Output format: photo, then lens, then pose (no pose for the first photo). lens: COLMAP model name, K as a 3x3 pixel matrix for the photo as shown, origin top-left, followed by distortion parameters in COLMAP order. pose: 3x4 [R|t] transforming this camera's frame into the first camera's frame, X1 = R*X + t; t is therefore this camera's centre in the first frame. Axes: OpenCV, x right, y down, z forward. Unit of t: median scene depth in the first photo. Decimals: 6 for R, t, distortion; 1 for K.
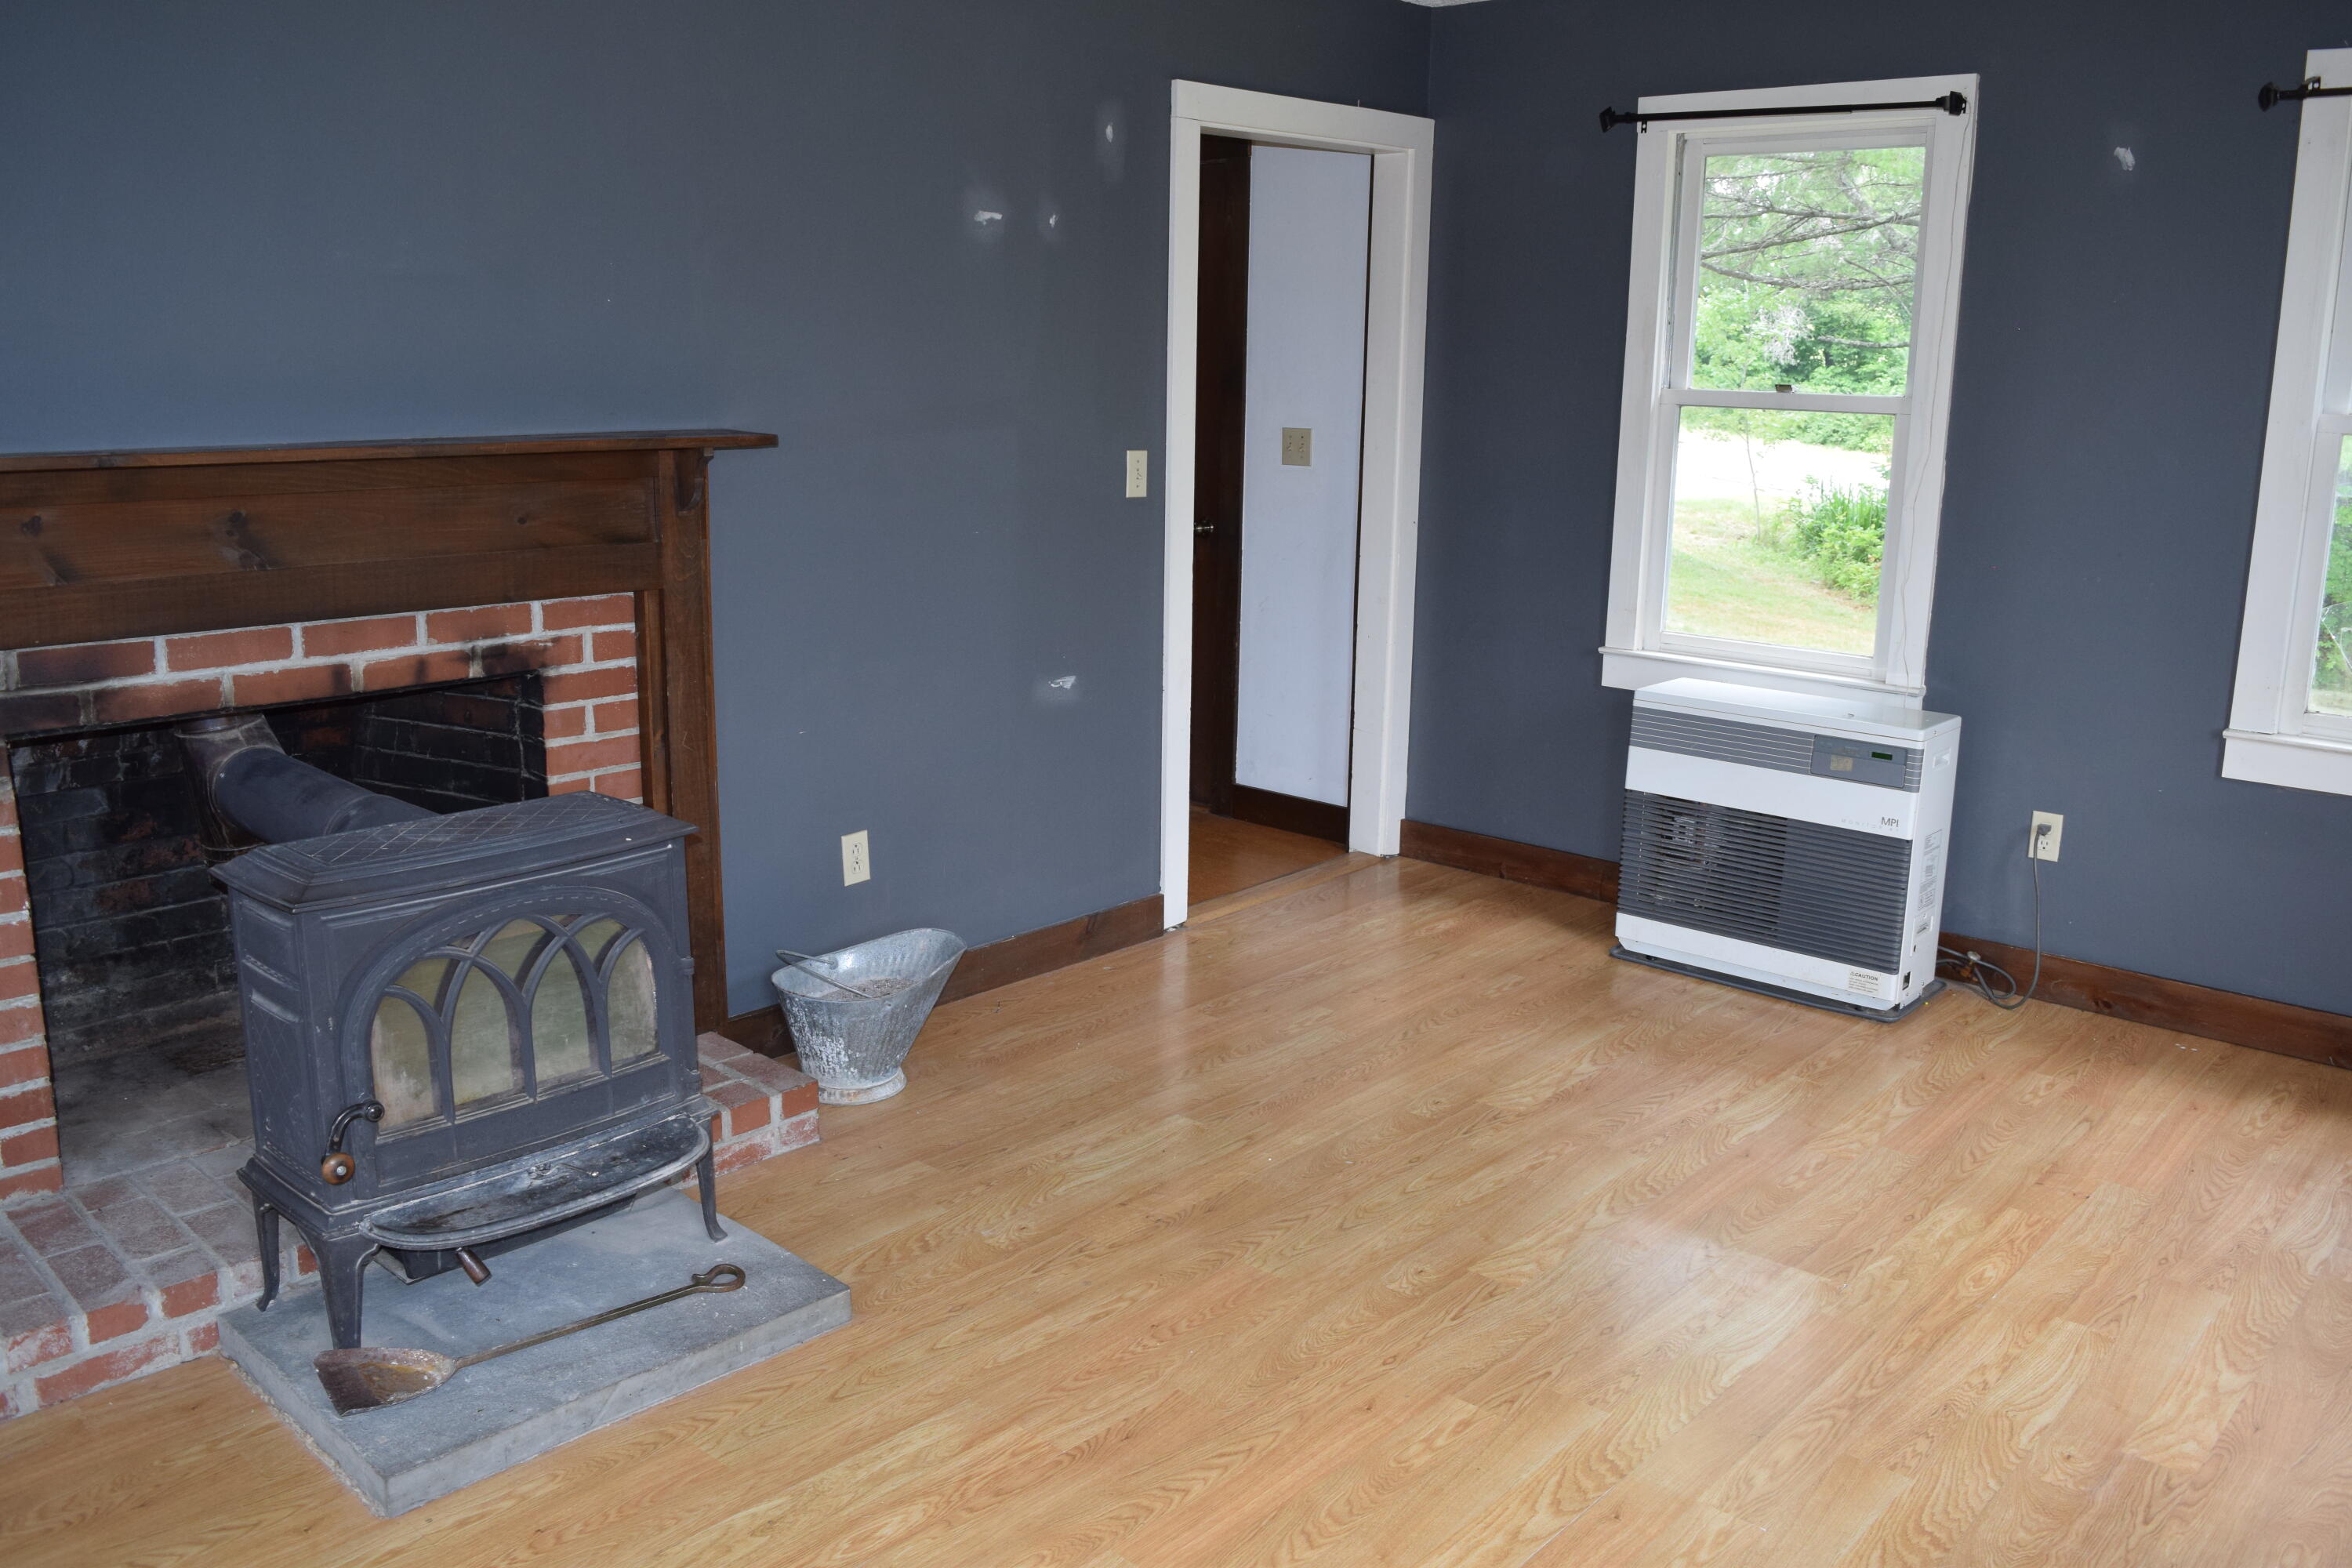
lens RADIAL K [[1838.4, 0, 1179.3], [0, 1838.4, 781.9], [0, 0, 1]] dist [-0.092513, 0.012500]
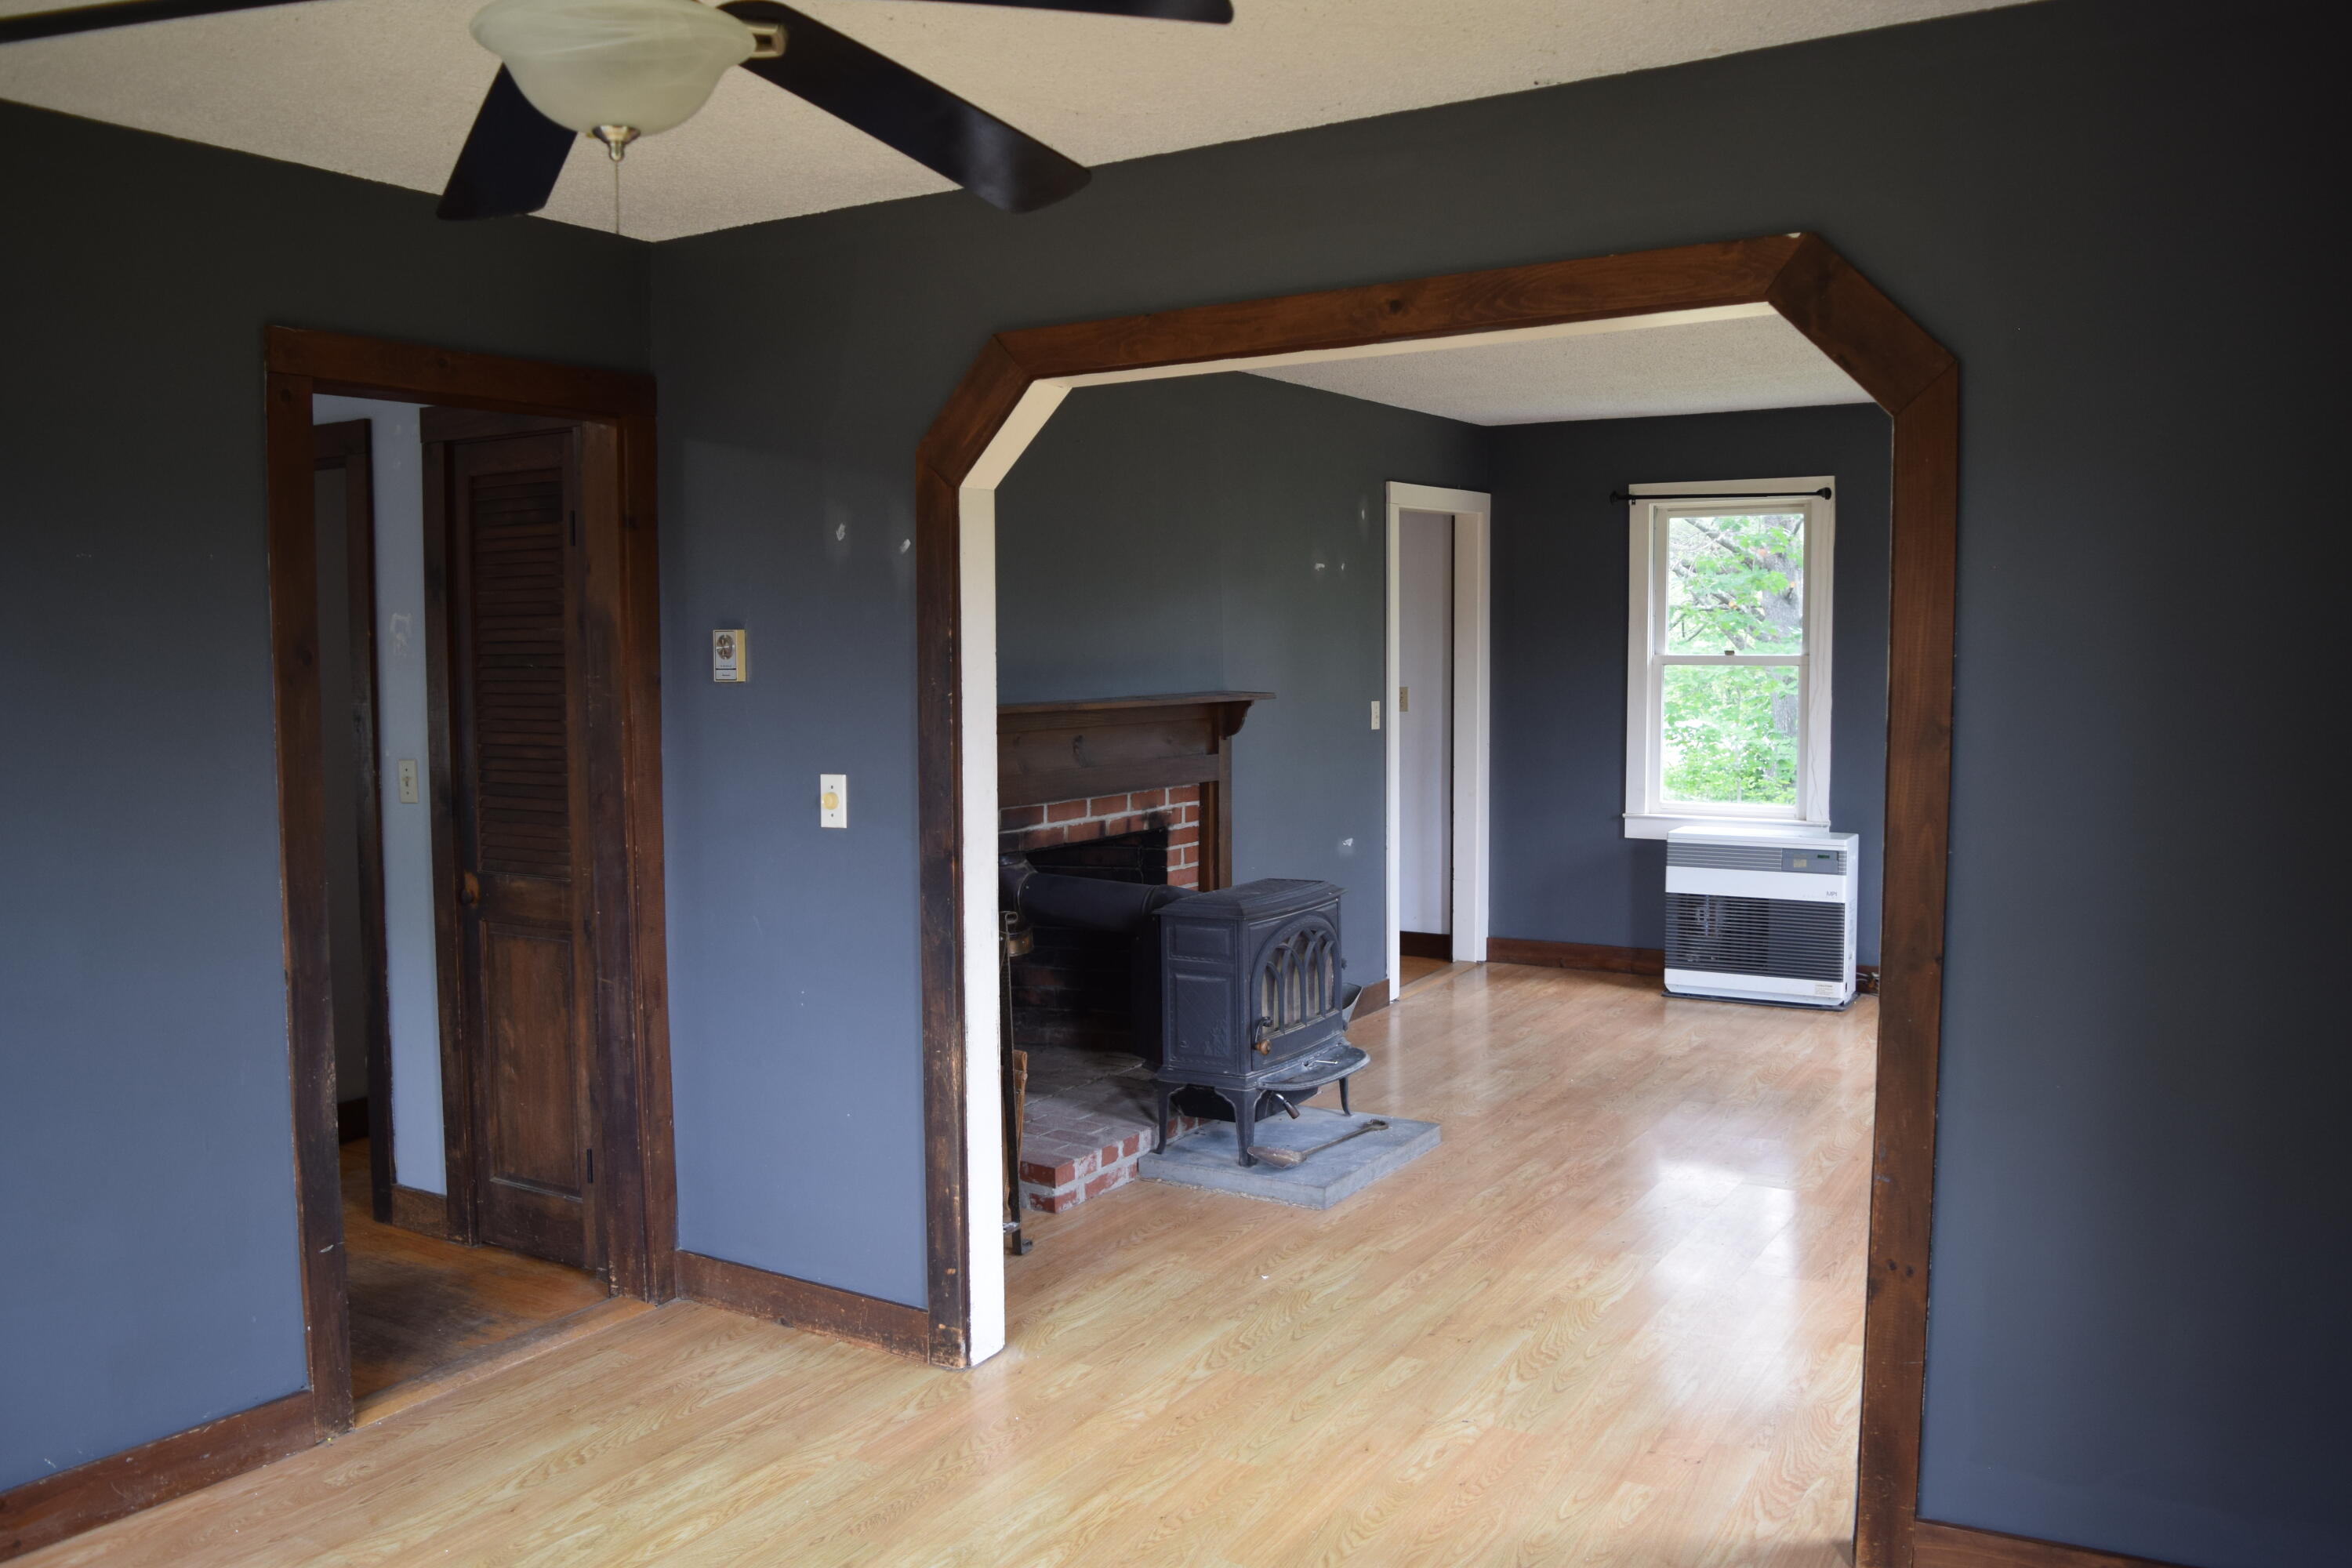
lens RADIAL K [[1838.4, 0, 1172.1], [0, 1838.4, 775.2], [0, 0, 1]] dist [-0.092513, 0.012500]
pose [[0.981738, -0.038822, 0.186232, -0.654771], [0.066438, 0.987283, -0.144422, 0.141927], [-0.178257, 0.154158, 0.971833, -0.716604]]
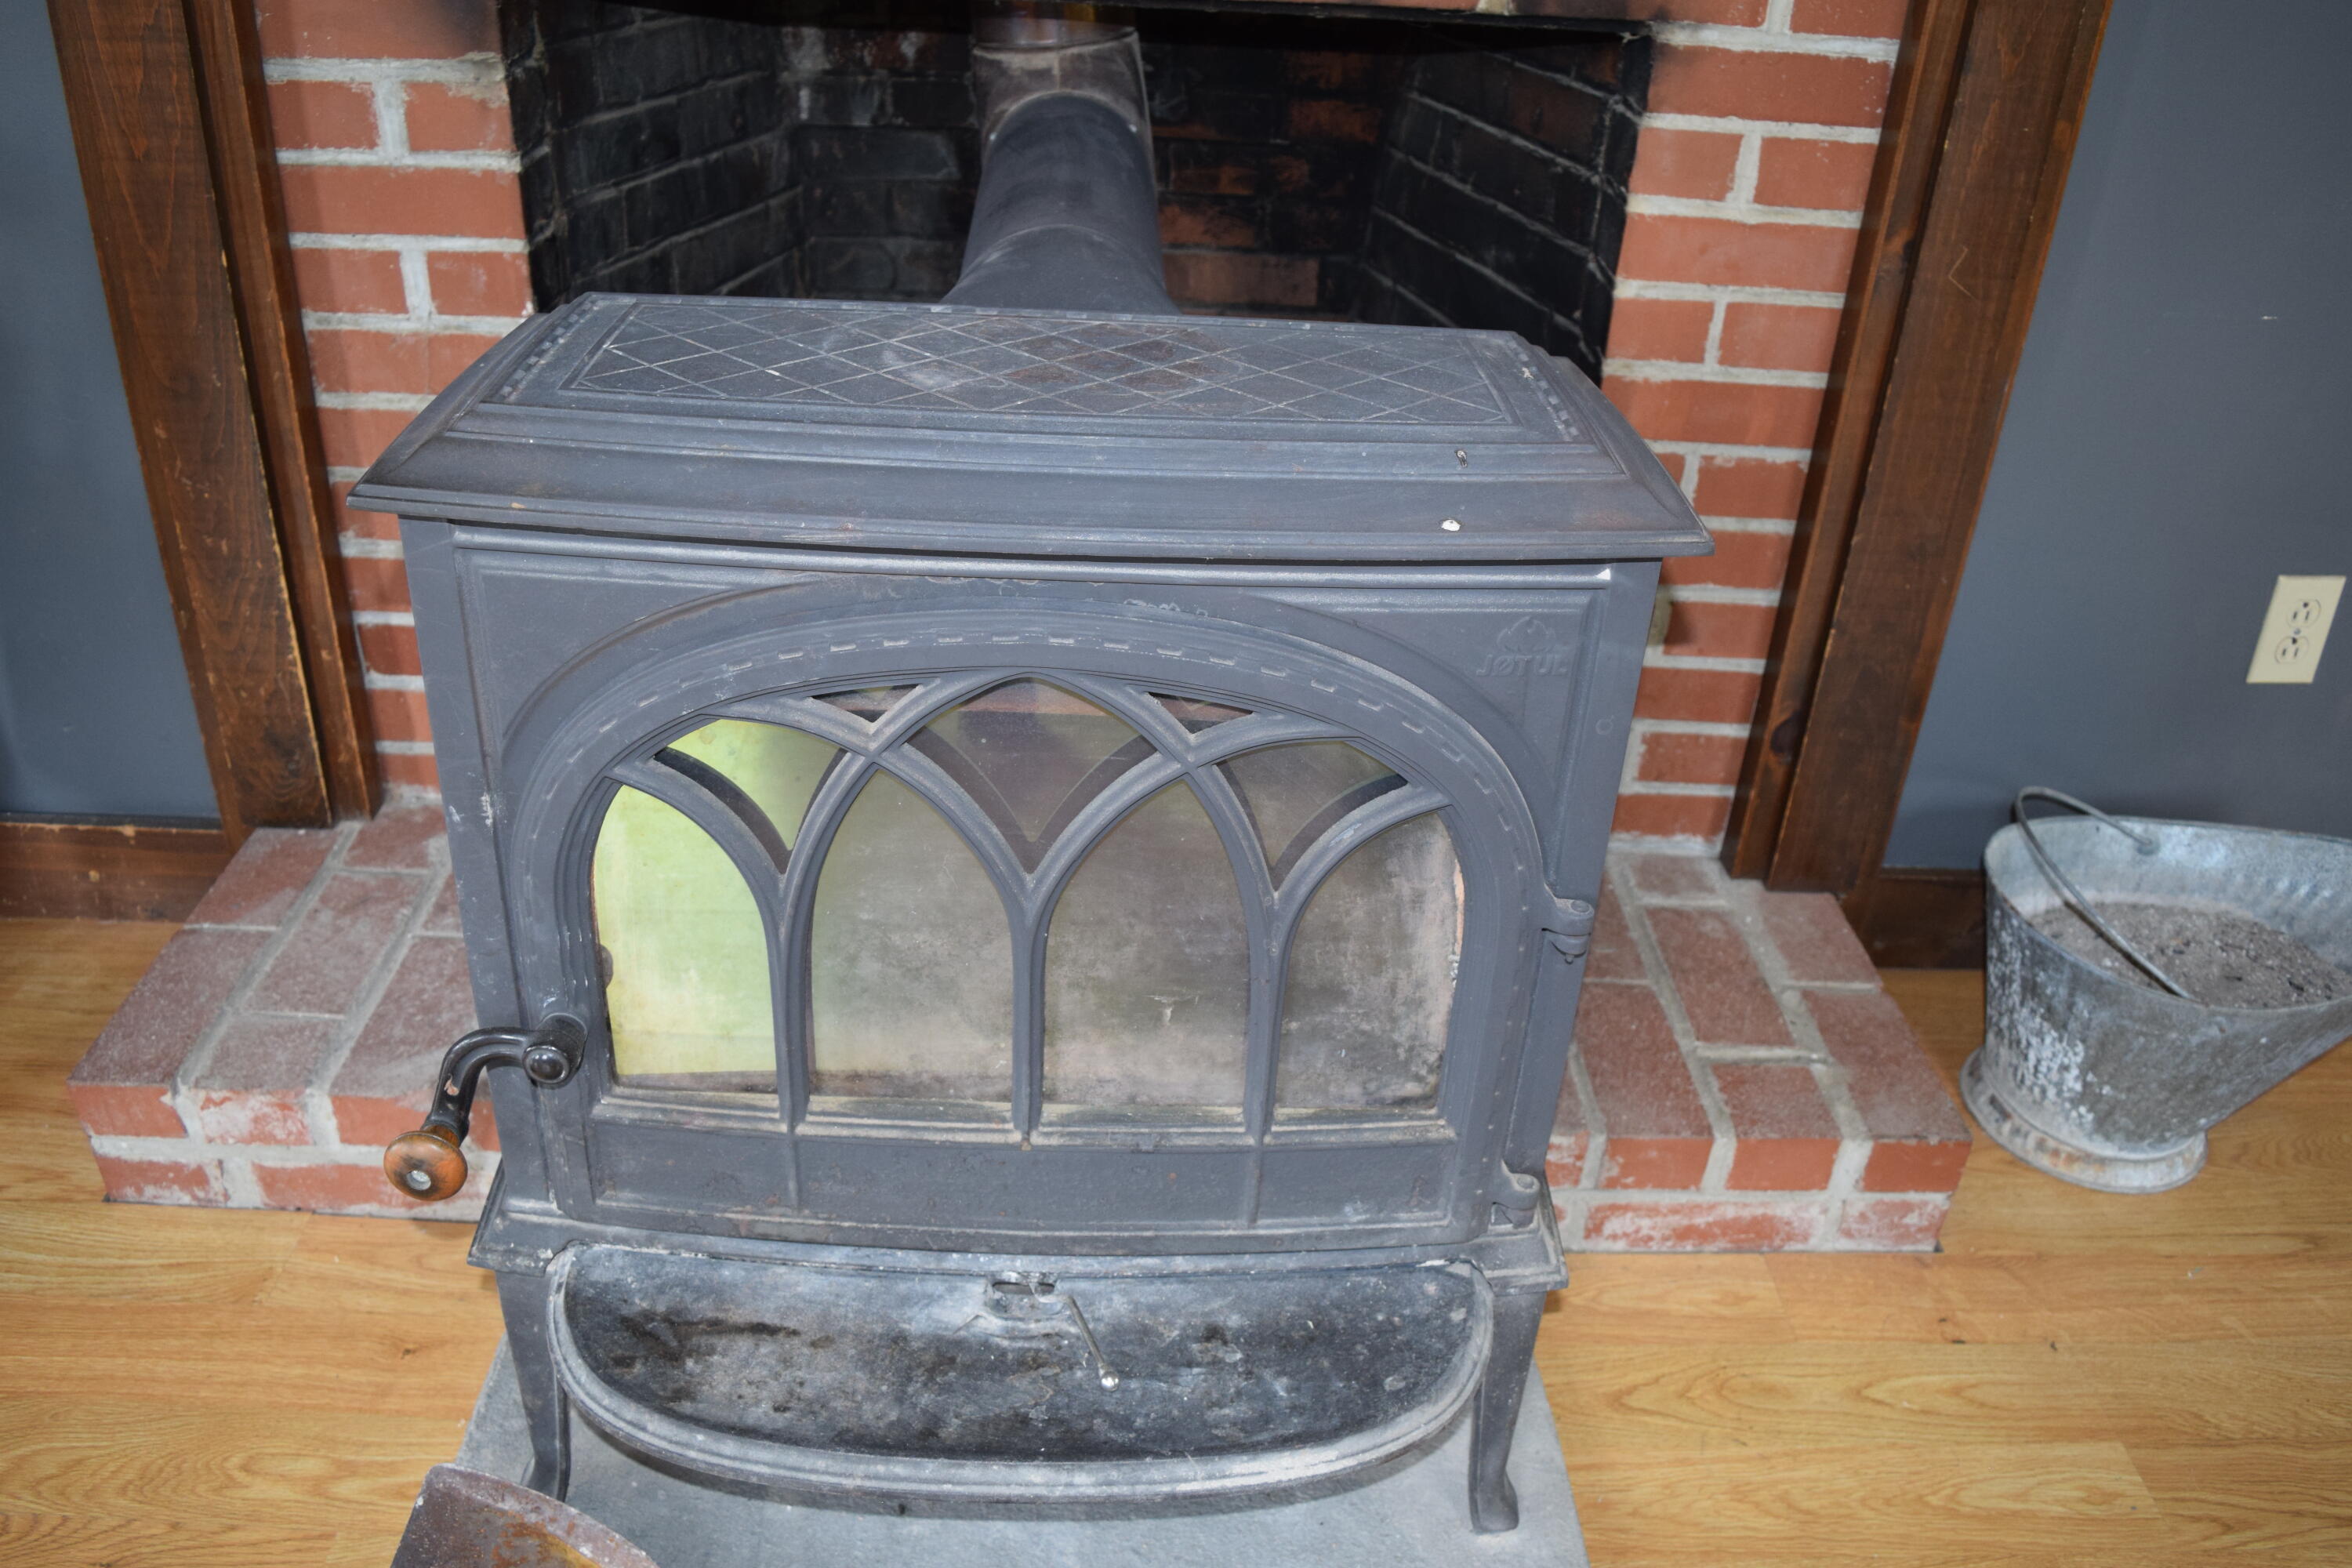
lens RADIAL K [[1838.4, 0, 1181.3], [0, 1838.4, 772.0], [0, 0, 1]] dist [-0.092513, 0.012500]
pose [[0.694123, 0.375202, -0.614343, -0.100833], [-0.199504, 0.920261, 0.336626, -0.019871], [0.691659, -0.111096, 0.713628, 0.584457]]
